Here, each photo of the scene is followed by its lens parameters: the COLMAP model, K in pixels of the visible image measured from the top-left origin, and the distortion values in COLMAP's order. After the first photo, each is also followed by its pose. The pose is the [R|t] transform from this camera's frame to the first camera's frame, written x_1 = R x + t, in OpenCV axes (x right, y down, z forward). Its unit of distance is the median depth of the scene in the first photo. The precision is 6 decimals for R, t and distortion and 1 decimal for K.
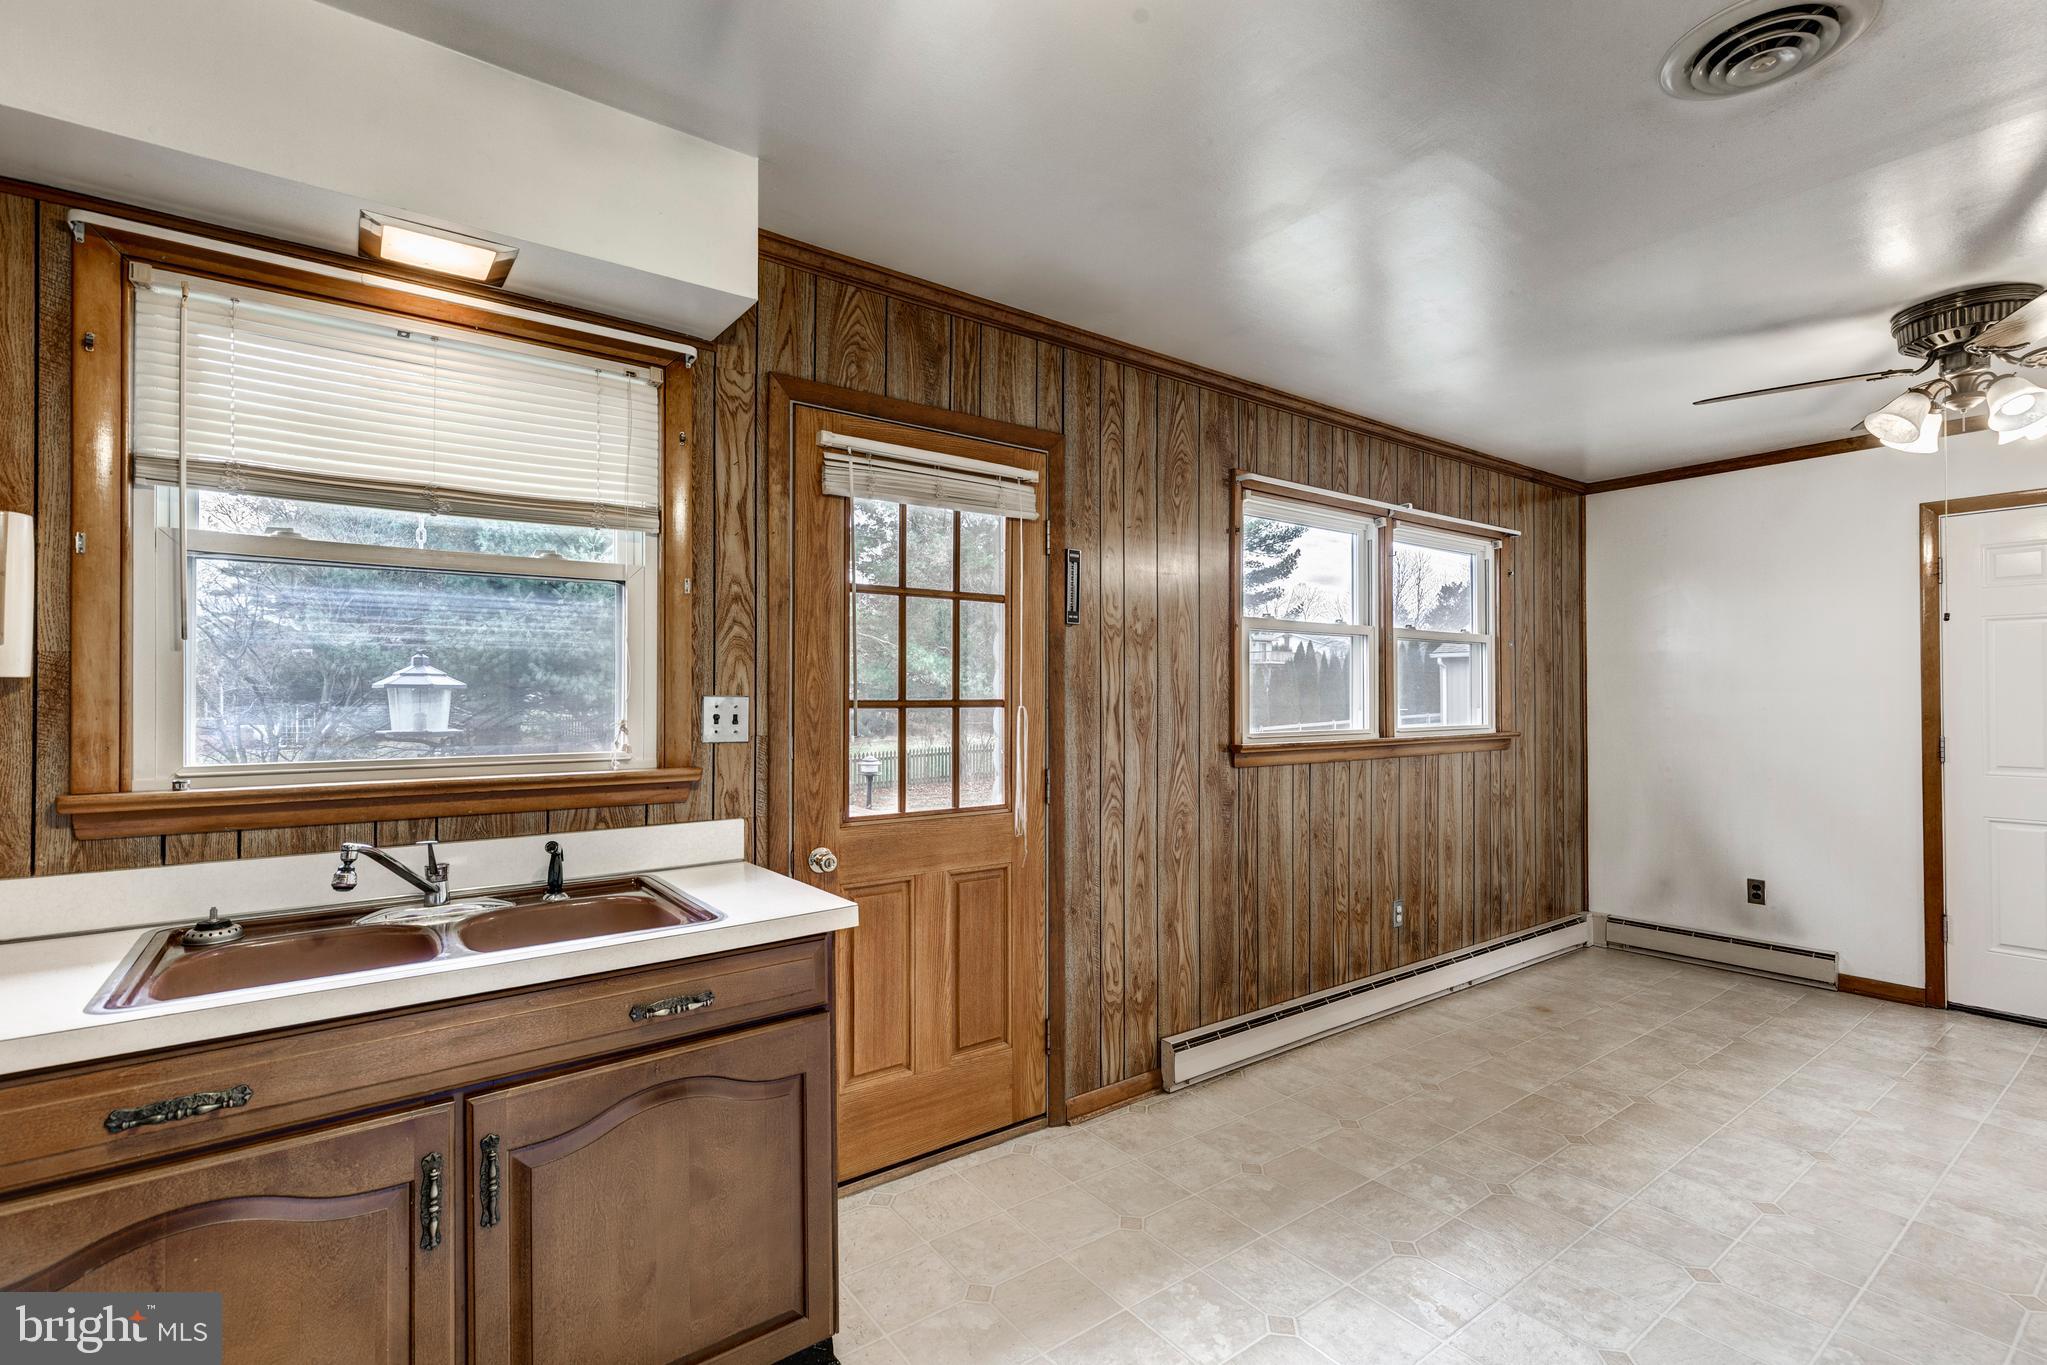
lens RADIAL K [[914.9, 0, 1039.7], [0, 914.9, 692.0], [0, 0, 1]] dist [0.005696, -0.000433]
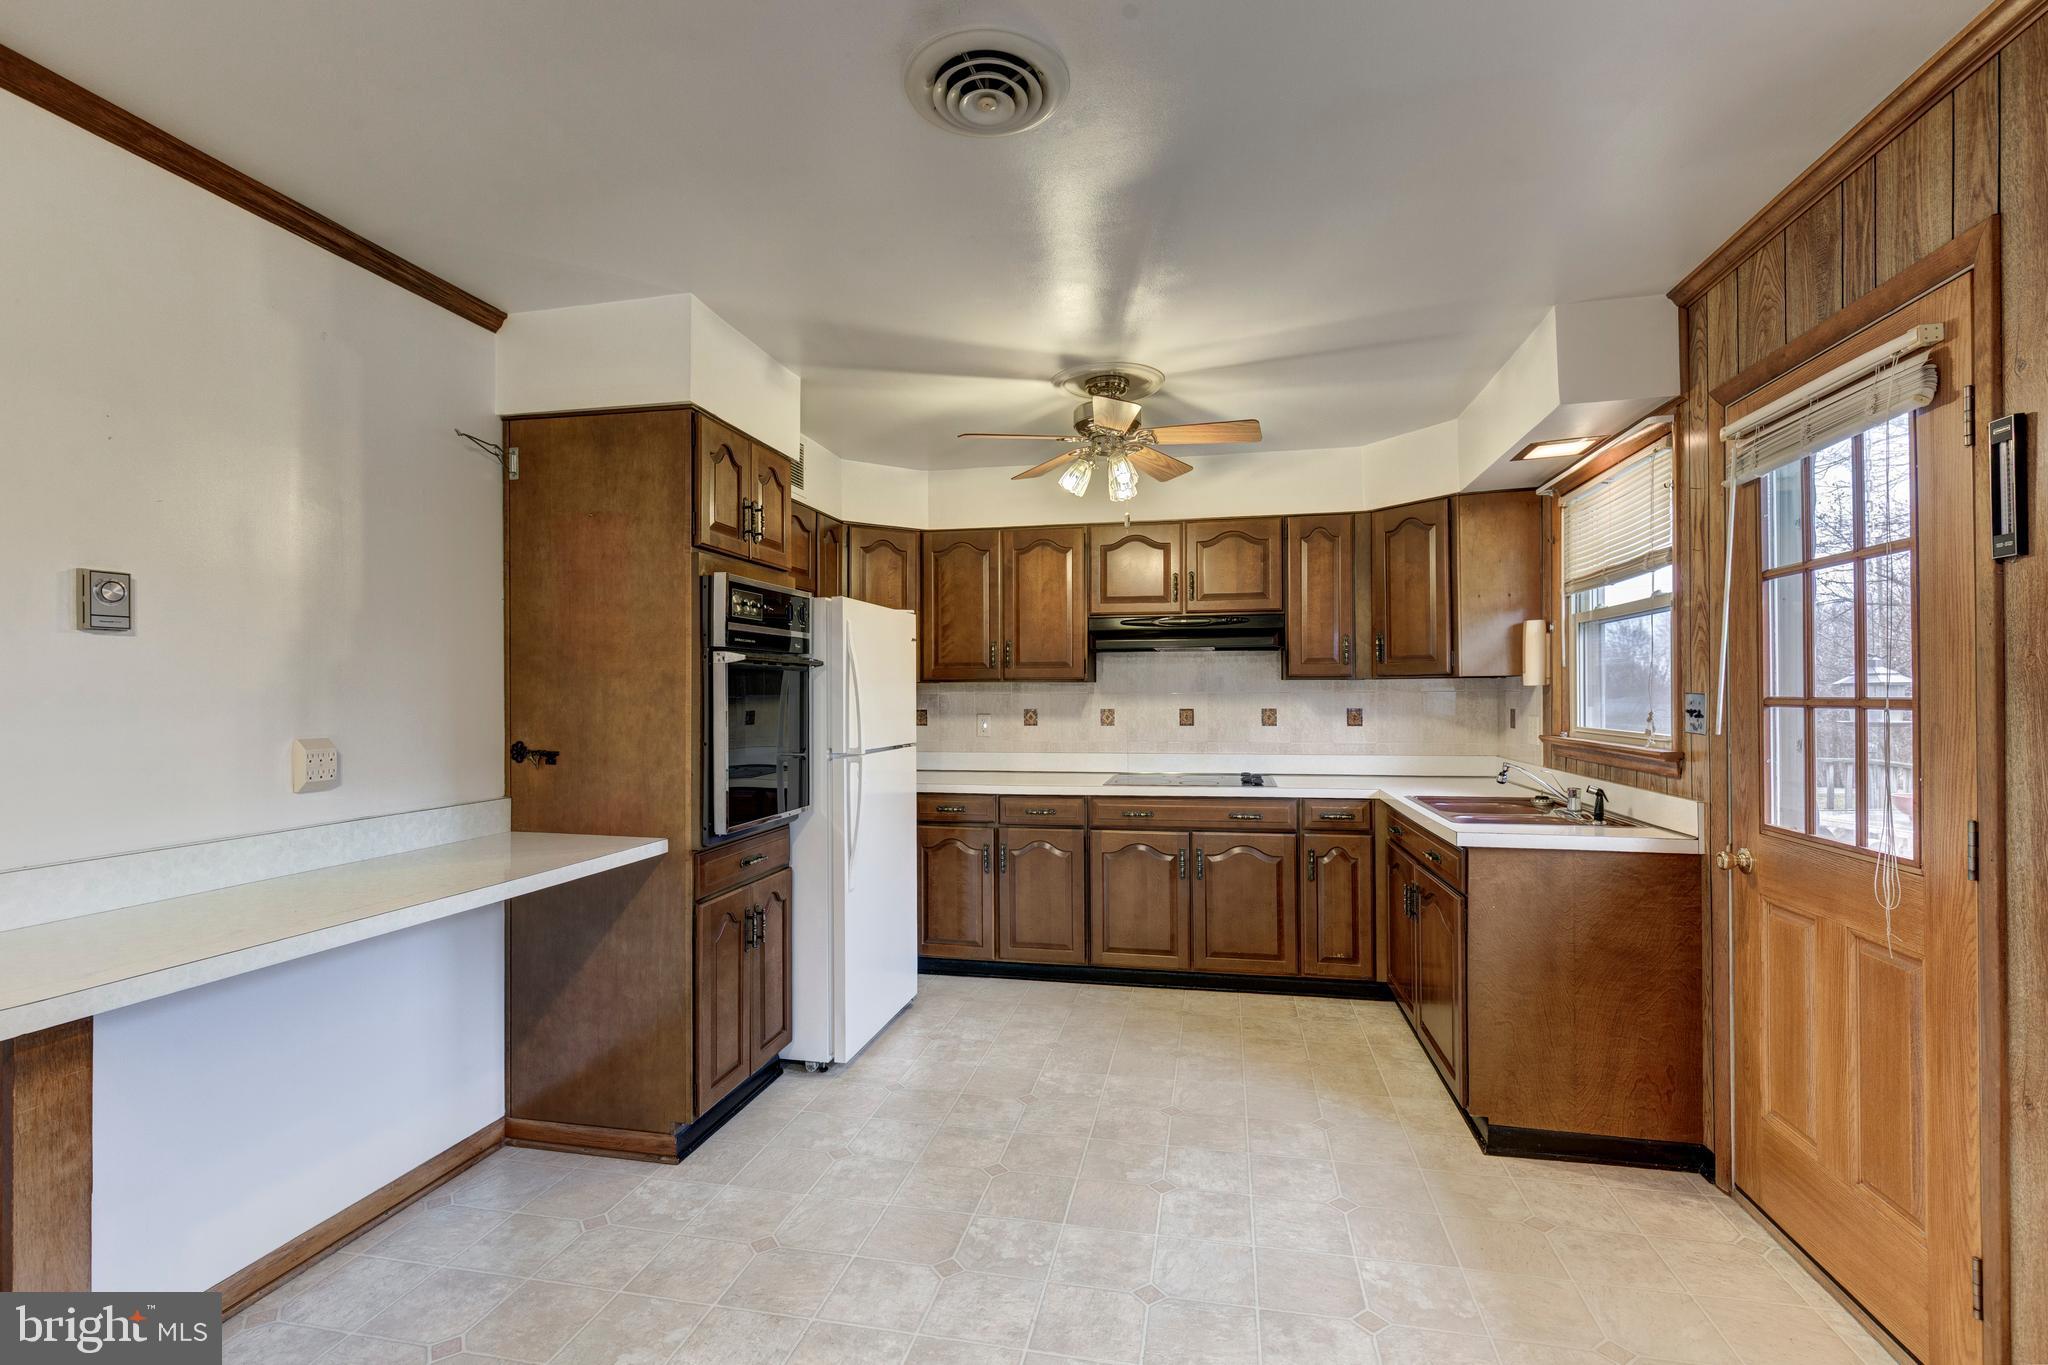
lens RADIAL K [[906.6, 0, 1022.9], [0, 906.6, 689.2], [0, 0, 1]] dist [0.006431, -0.000964]
pose [[-0.752667, -0.001829, -0.658399, 0.660501], [0.005193, 0.999949, -0.008714, 0.003293], [0.658381, -0.009977, -0.752619, 0.824468]]
